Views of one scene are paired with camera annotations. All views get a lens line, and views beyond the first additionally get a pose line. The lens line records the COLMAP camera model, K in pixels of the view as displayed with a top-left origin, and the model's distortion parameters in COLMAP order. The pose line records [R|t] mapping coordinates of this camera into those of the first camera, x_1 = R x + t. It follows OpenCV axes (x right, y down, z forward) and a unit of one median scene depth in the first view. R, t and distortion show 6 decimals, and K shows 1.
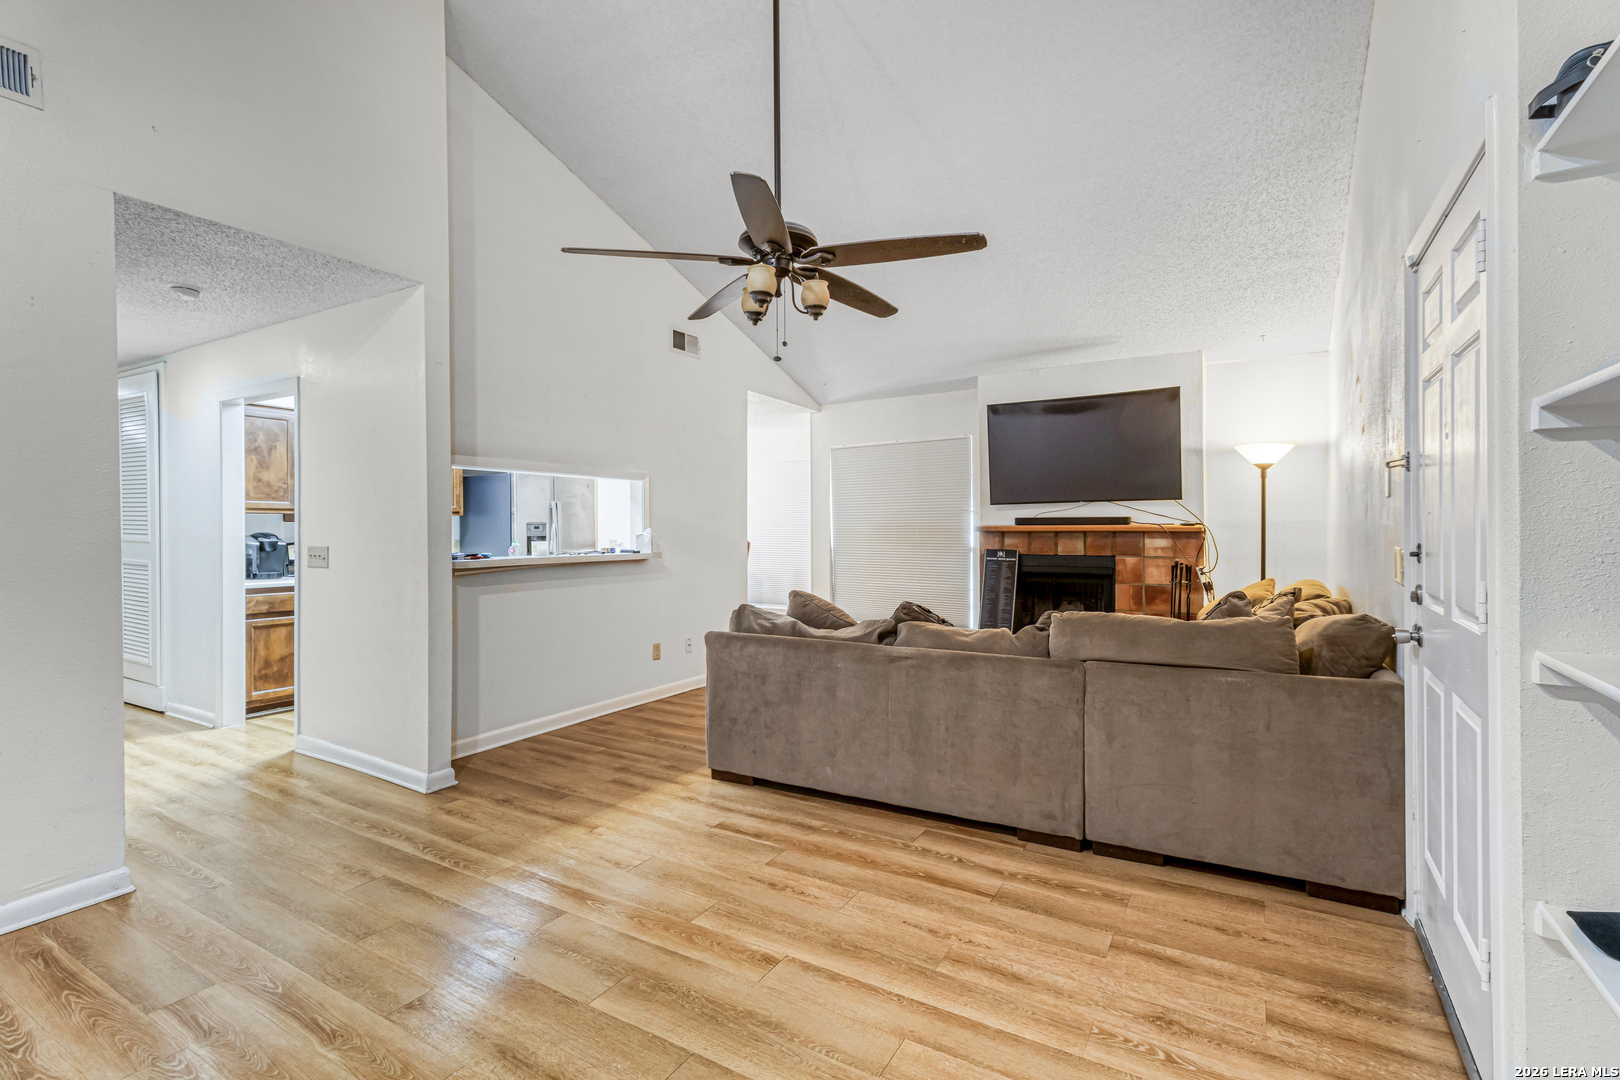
lens RADIAL K [[746.1, 0, 811.1], [0, 746.1, 527.4], [0, 0, 1]] dist [0.004502, 0.000921]
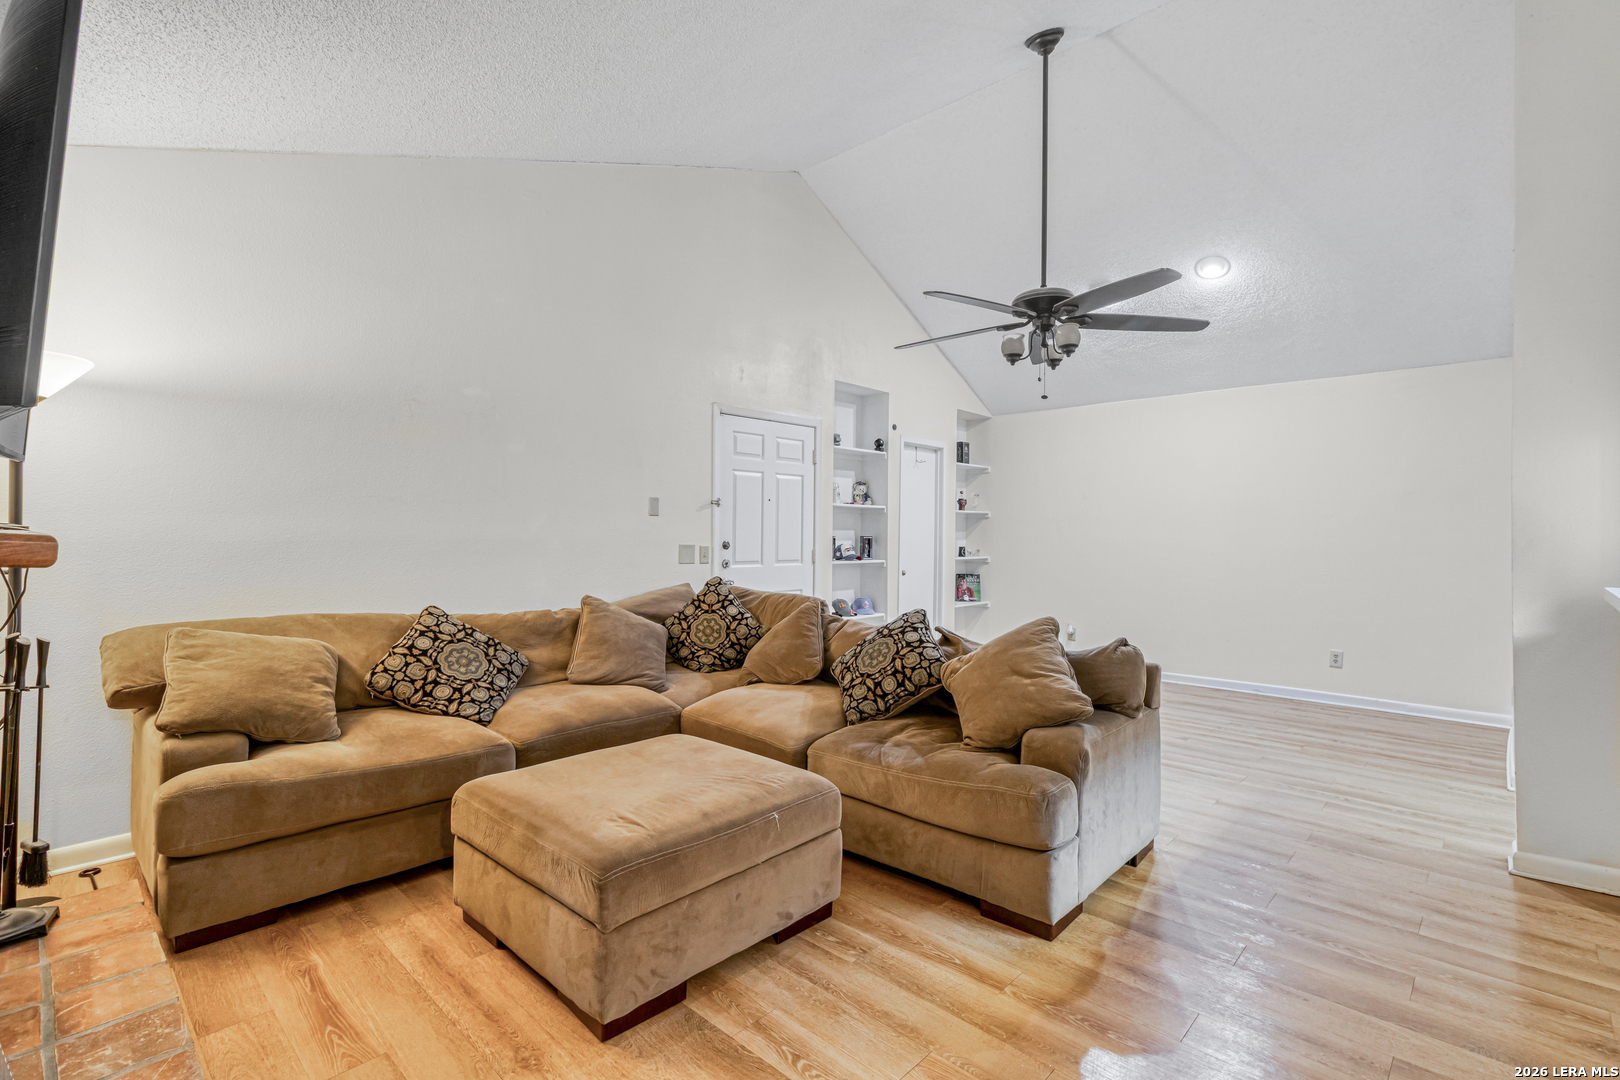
lens RADIAL K [[746.1, 0, 811.1], [0, 746.1, 527.4], [0, 0, 1]] dist [0.004502, 0.000921]
pose [[-0.977241, 0.005932, 0.212048, 0.056279], [0.005512, 0.999981, -0.002574, -0.009186], [-0.212059, -0.001347, -0.977256, 1.886894]]
